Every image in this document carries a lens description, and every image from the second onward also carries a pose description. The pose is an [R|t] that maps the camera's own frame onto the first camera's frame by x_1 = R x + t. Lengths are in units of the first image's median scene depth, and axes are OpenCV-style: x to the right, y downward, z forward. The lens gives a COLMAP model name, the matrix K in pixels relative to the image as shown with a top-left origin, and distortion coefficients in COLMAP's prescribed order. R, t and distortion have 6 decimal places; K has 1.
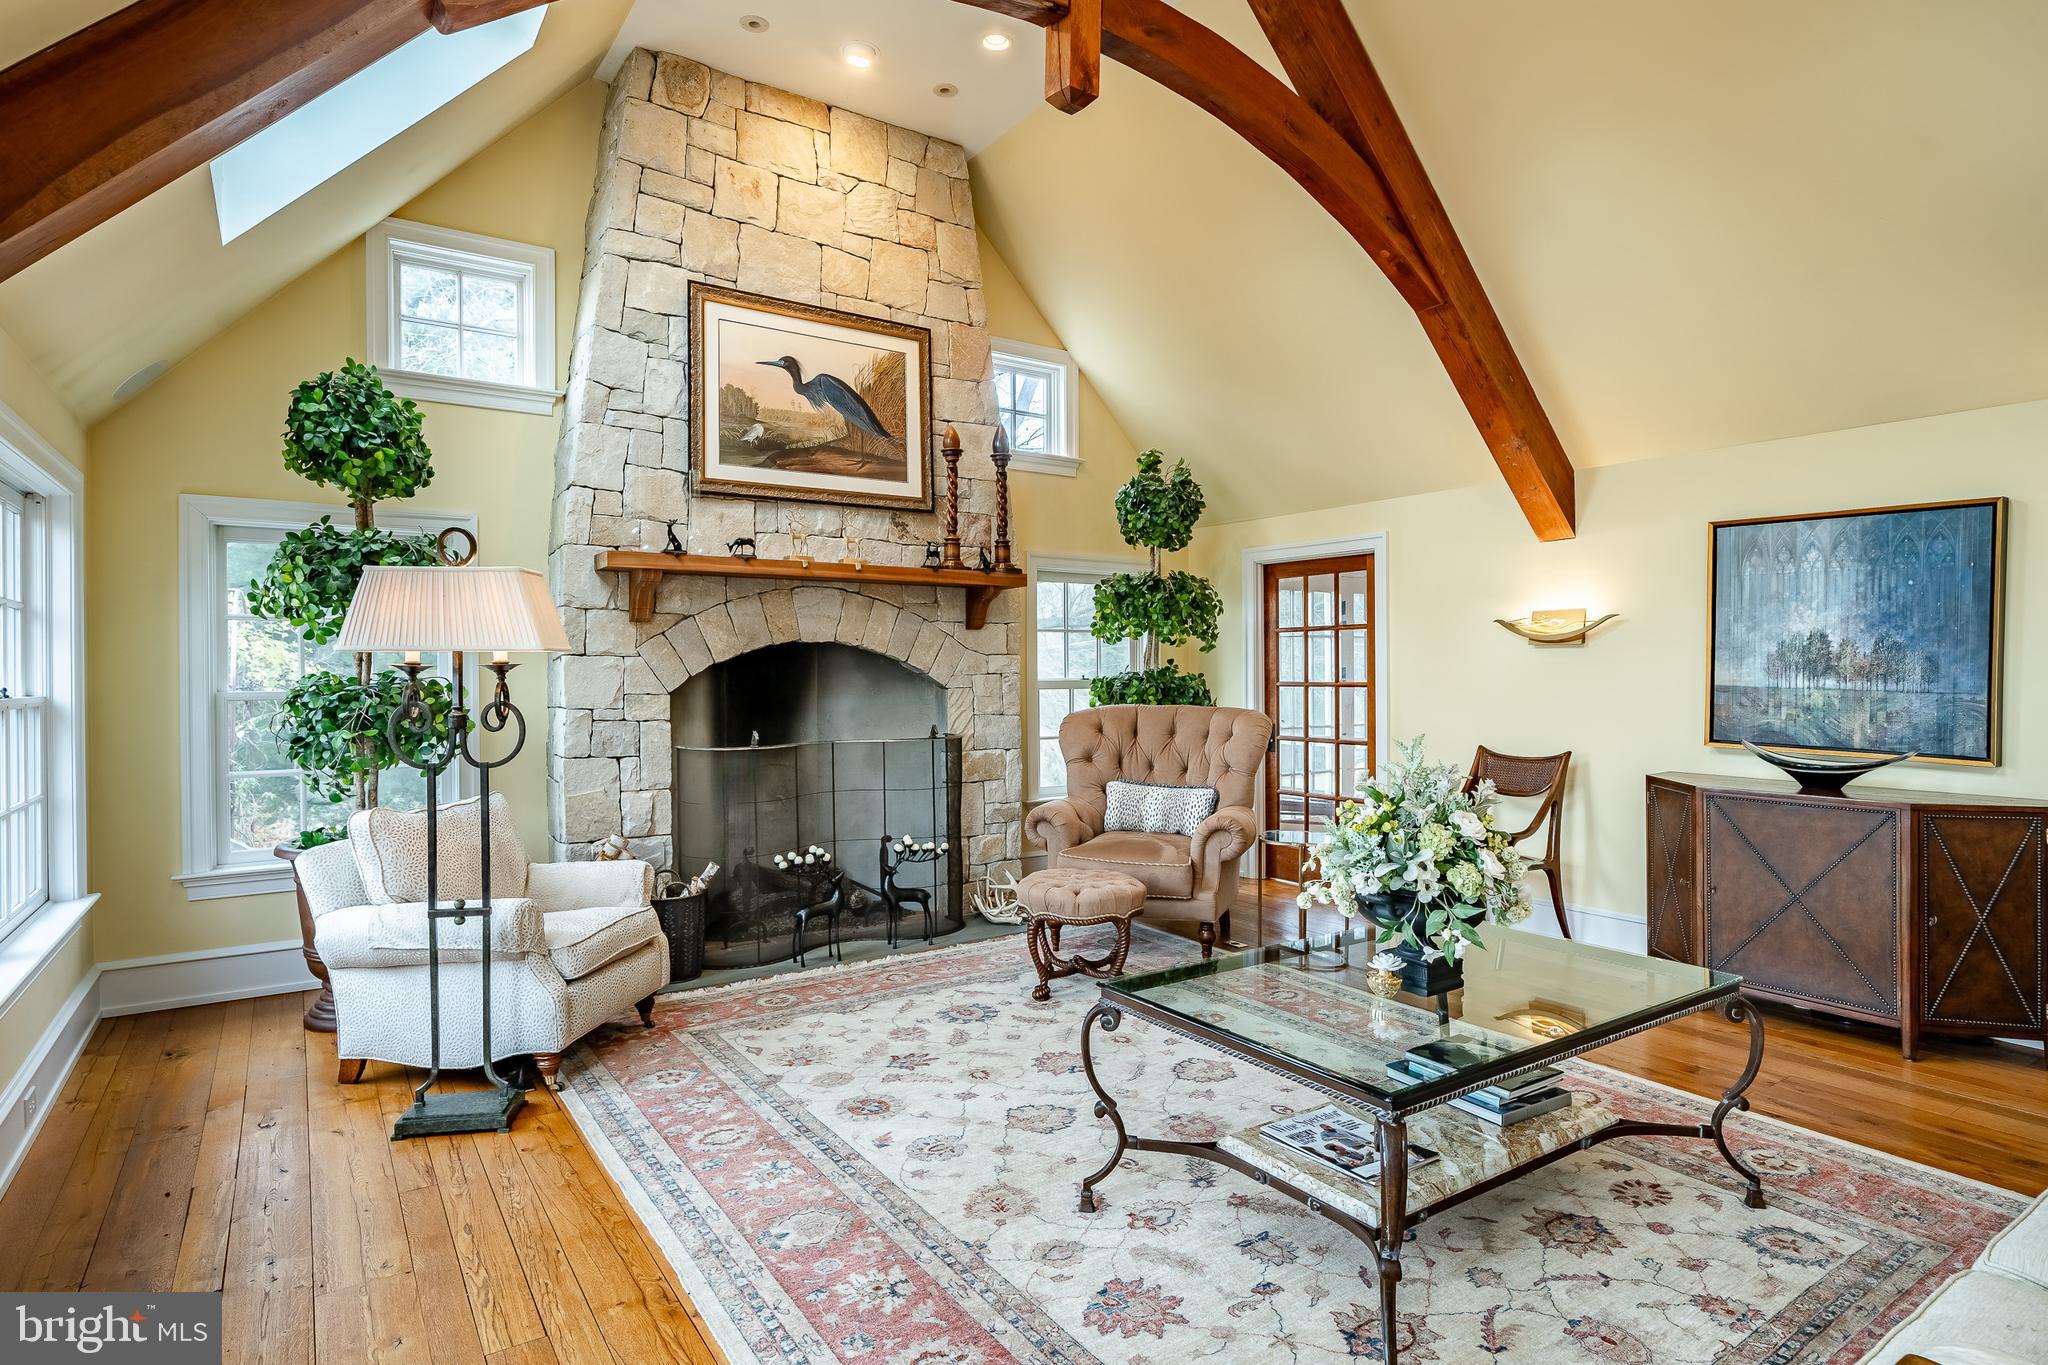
lens RADIAL K [[1086.3, 0, 1012.3], [0, 1086.3, 678.3], [0, 0, 1]] dist [-0.003445, 0.000134]
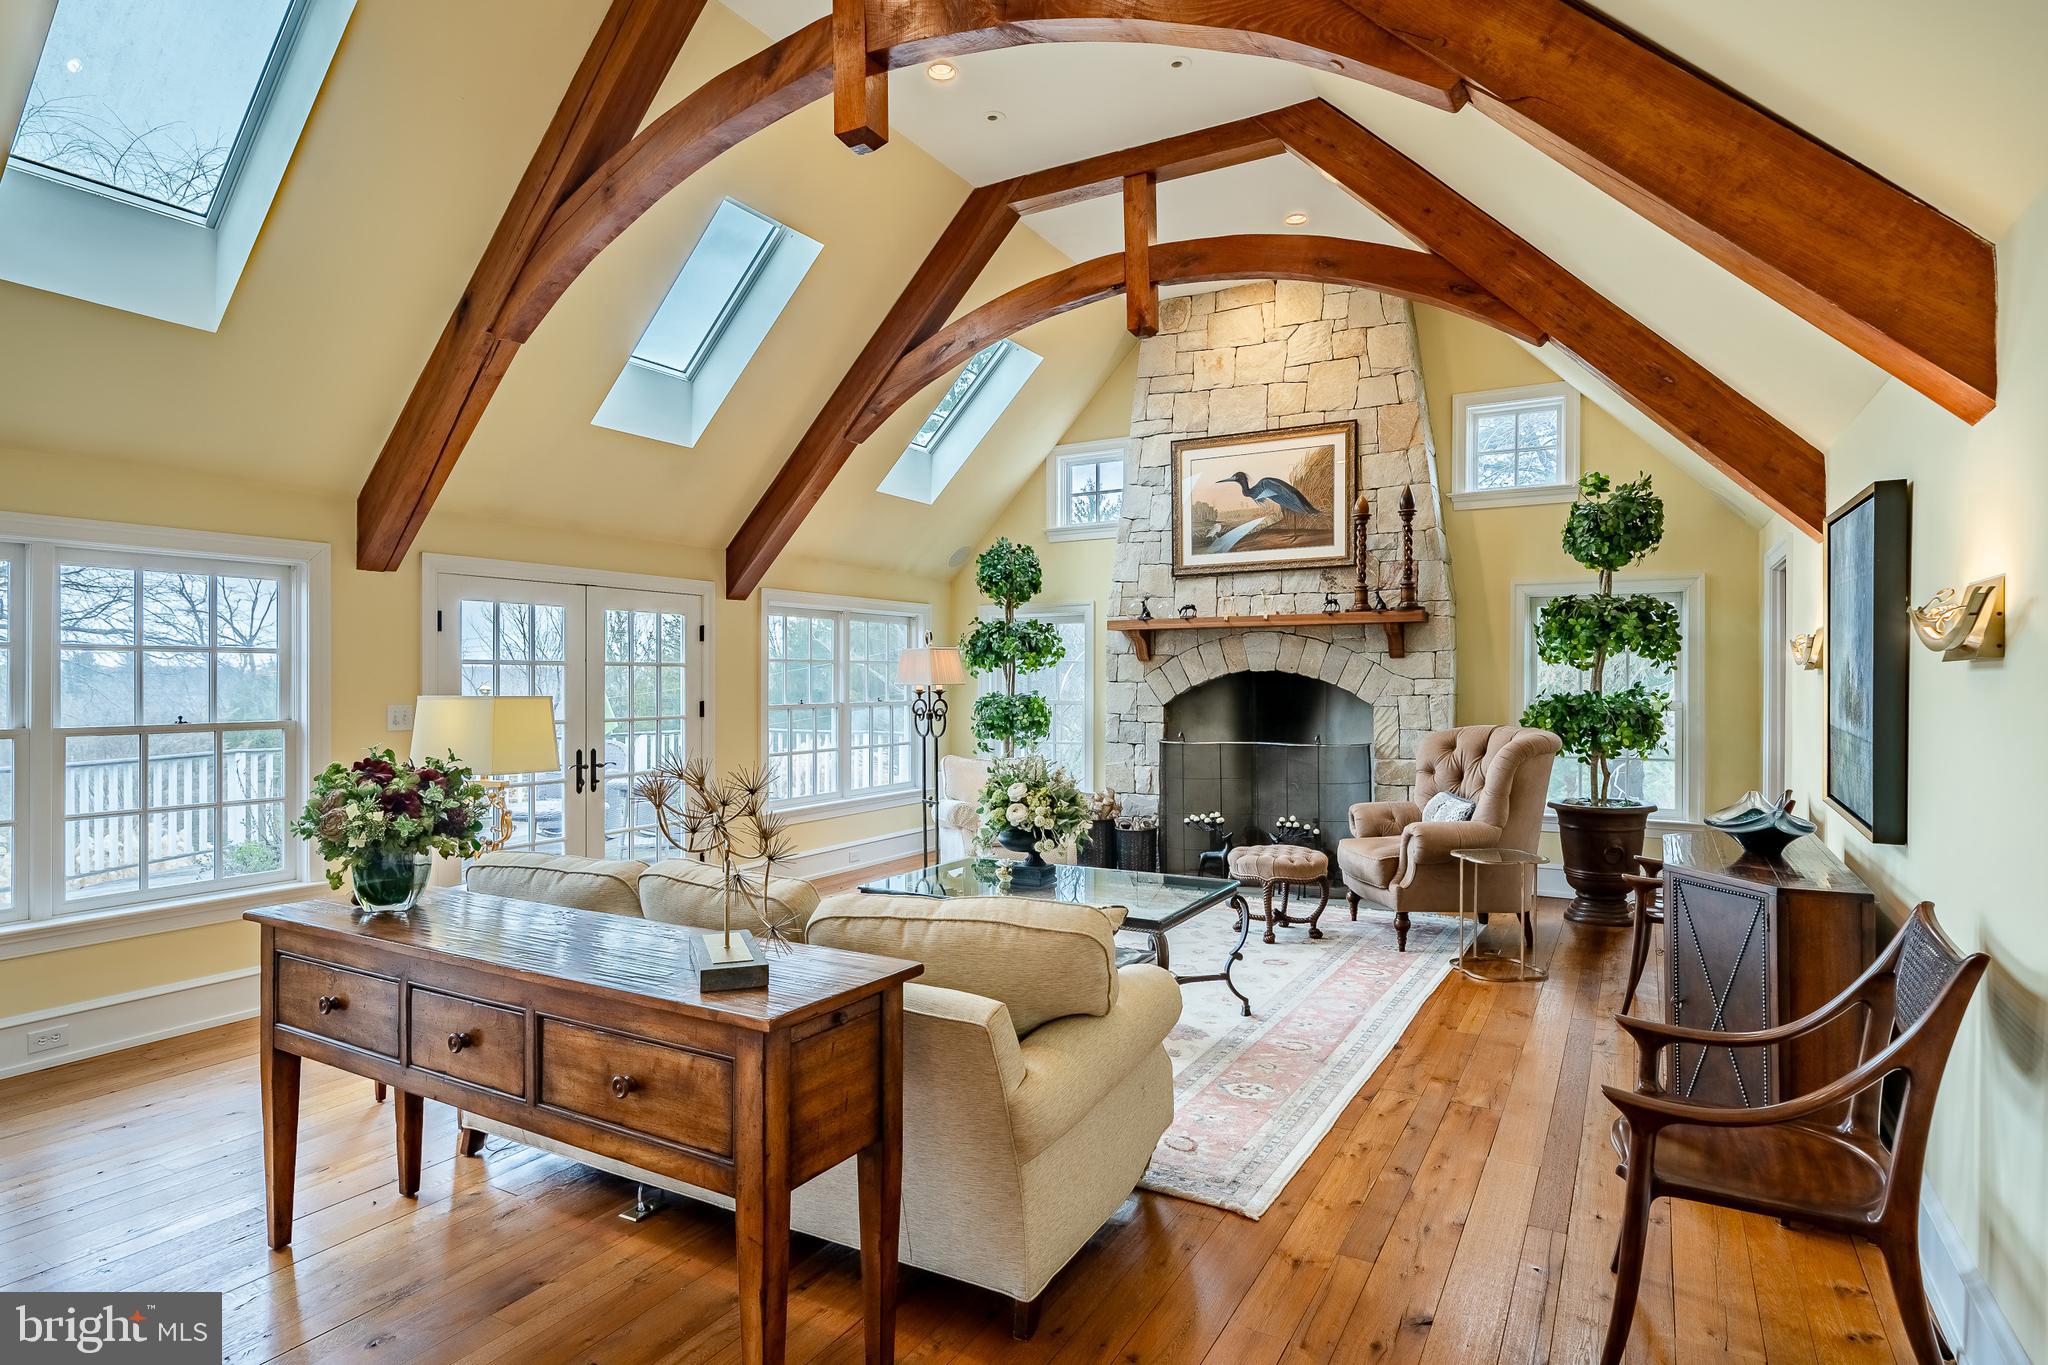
lens RADIAL K [[1086.3, 0, 1012.3], [0, 1086.3, 678.3], [0, 0, 1]] dist [-0.003445, 0.000134]
pose [[0.444746, -0.000281, -0.895657, 0.999427], [-0.002942, 0.999994, -0.001774, -0.022307], [0.895652, 0.003424, 0.444743, 0.100884]]
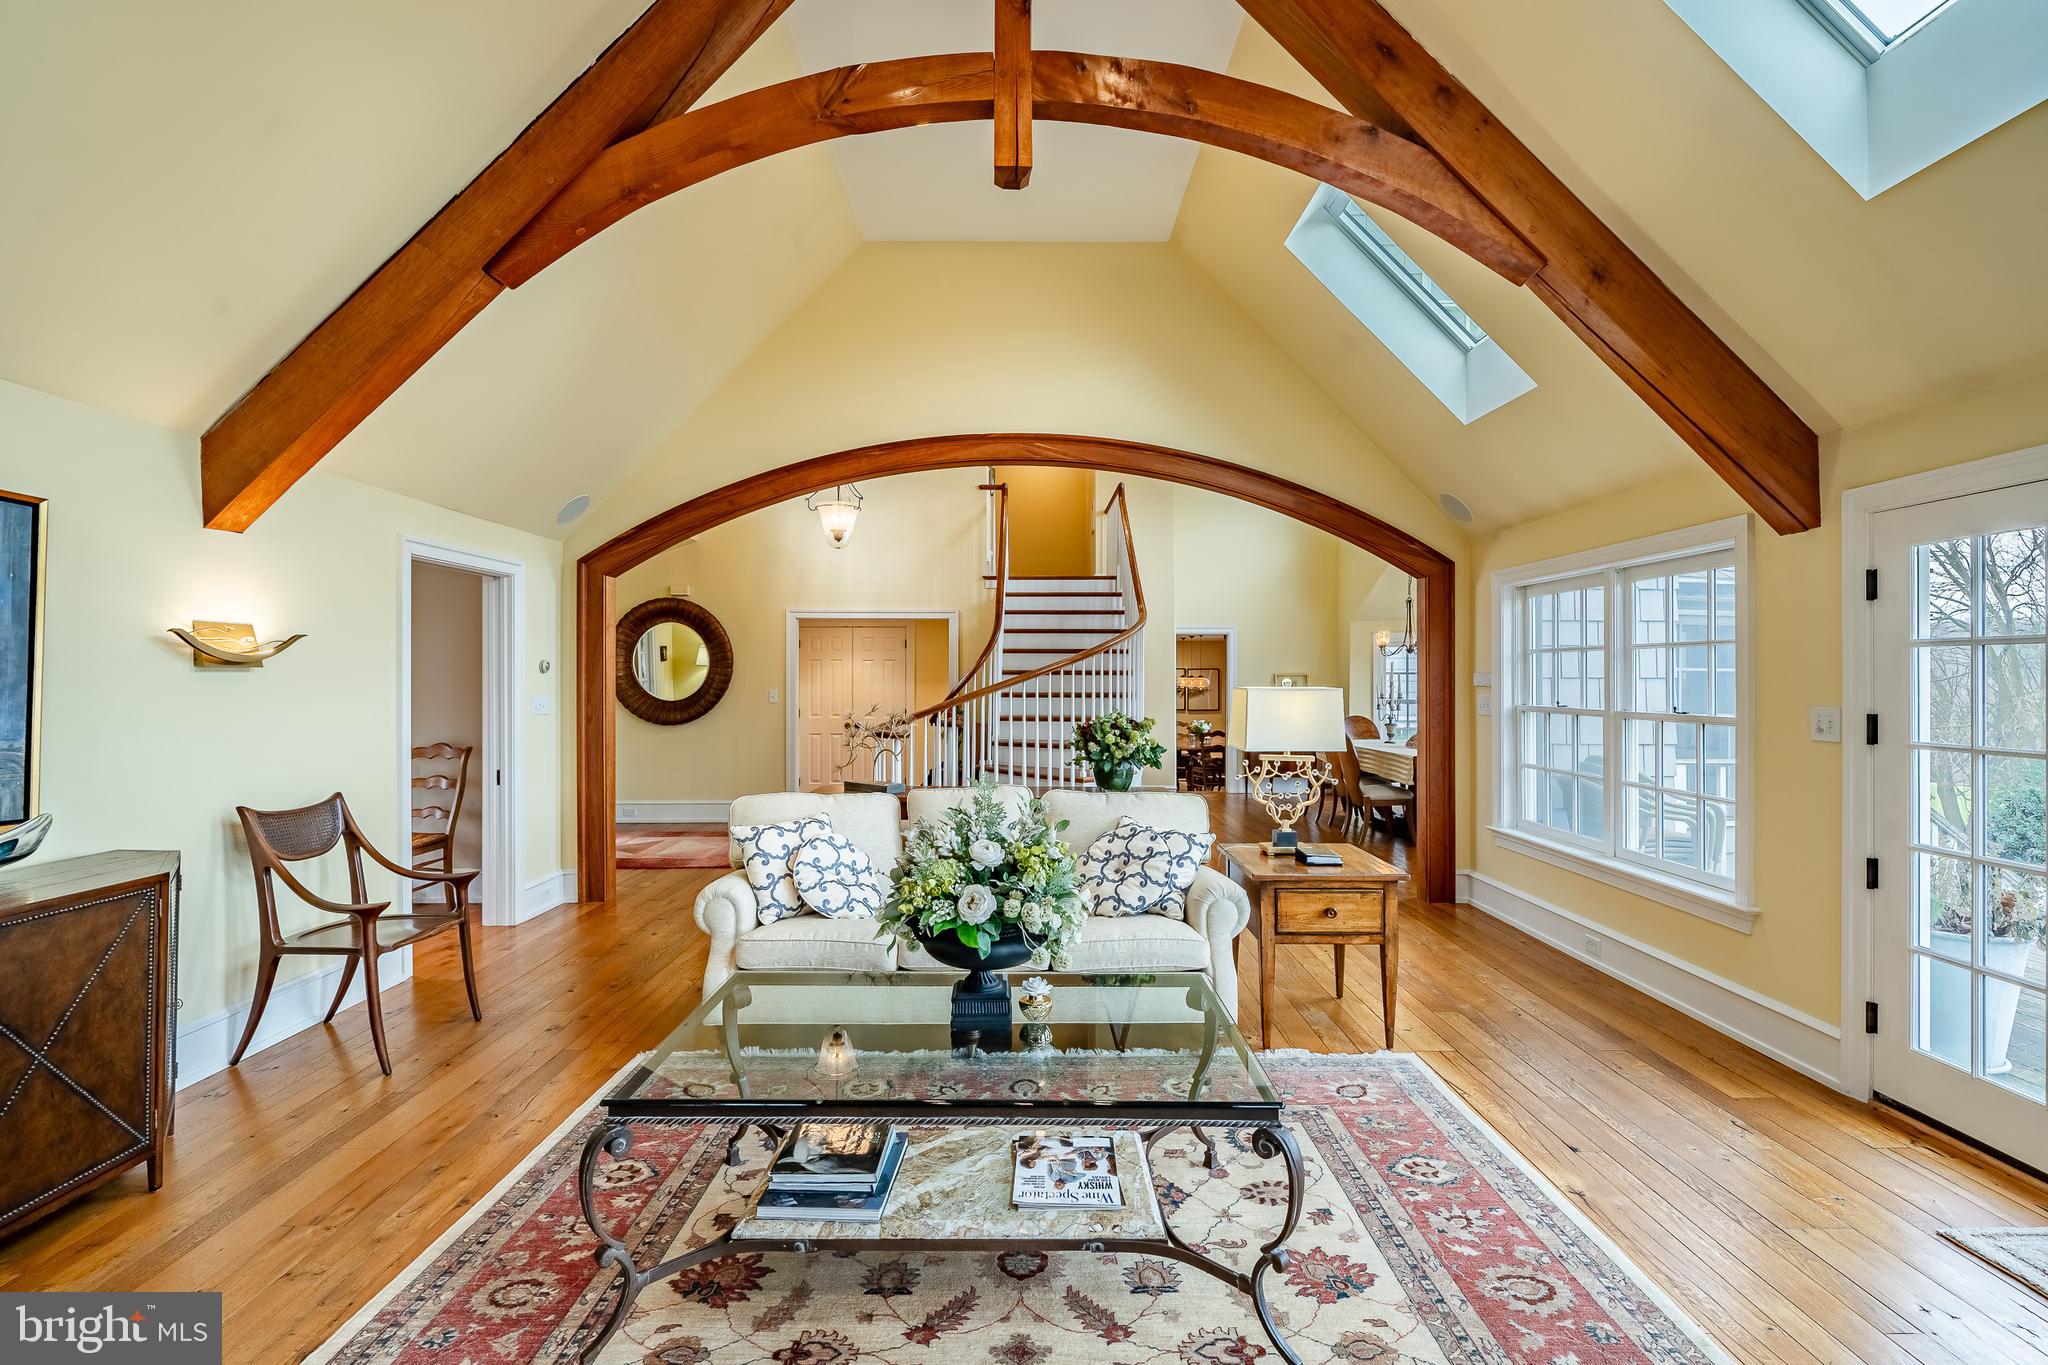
lens RADIAL K [[966.9, 0, 1015.3], [0, 966.9, 695.0], [0, 0, 1]] dist [-0.001800, -0.000530]
pose [[-0.832473, -0.000669, 0.554065, -0.080111], [0.005920, 0.999931, 0.010102, -0.016051], [-0.554034, 0.011689, -0.832412, 0.903862]]
